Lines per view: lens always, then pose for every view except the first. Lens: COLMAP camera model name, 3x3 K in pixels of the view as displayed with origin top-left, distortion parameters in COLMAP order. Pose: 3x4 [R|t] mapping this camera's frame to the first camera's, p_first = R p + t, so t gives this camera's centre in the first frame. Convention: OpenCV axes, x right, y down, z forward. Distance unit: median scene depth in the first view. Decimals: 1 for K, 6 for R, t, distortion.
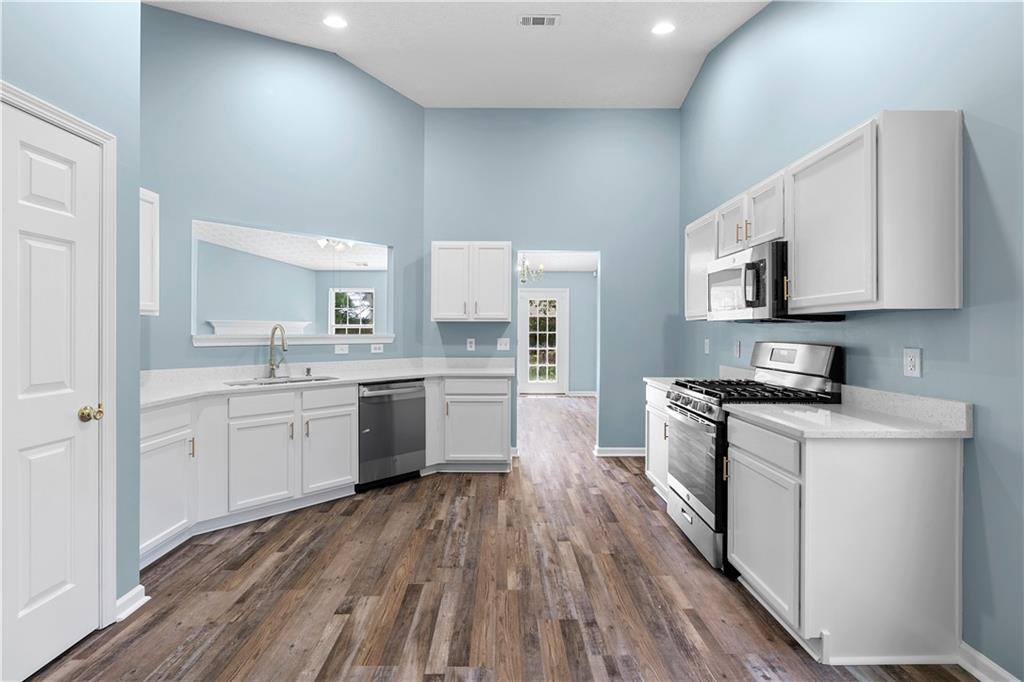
lens RADIAL K [[465.5, 0, 508.0], [0, 465.5, 333.2], [0, 0, 1]] dist [-0.009442, 0.003039]
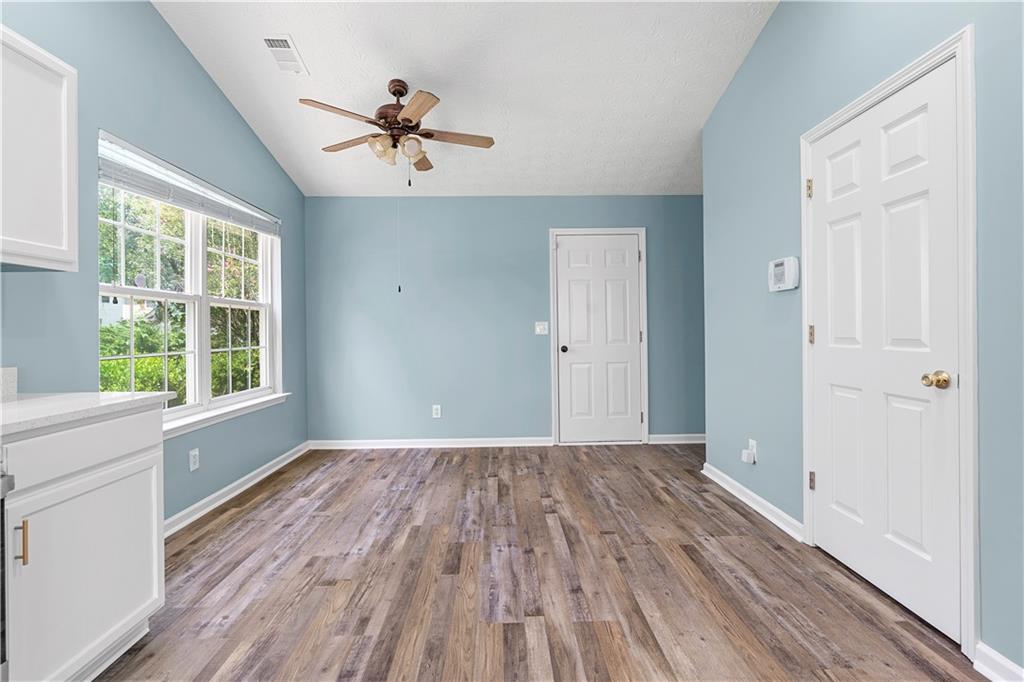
lens RADIAL K [[465.5, 0, 514.0], [0, 465.5, 330.2], [0, 0, 1]] dist [-0.009442, 0.003039]
pose [[-0.999755, 0.009756, -0.019845, -0.082998], [0.009735, 0.999952, 0.001150, 0.067764], [0.019856, 0.000957, -0.999802, 1.761563]]
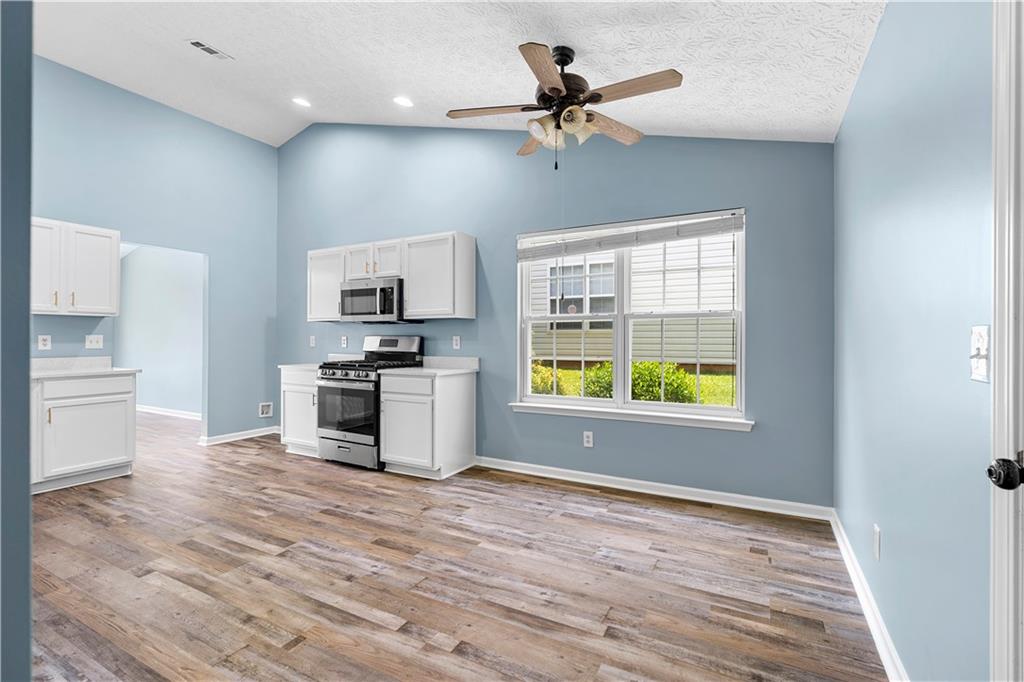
lens RADIAL K [[465.5, 0, 511.7], [0, 465.5, 341.7], [0, 0, 1]] dist [-0.009442, 0.003039]
pose [[0.486227, -0.005251, 0.873817, -0.932936], [0.001580, 0.999986, 0.005130, 0.047675], [-0.873831, -0.001114, 0.486228, -0.308988]]
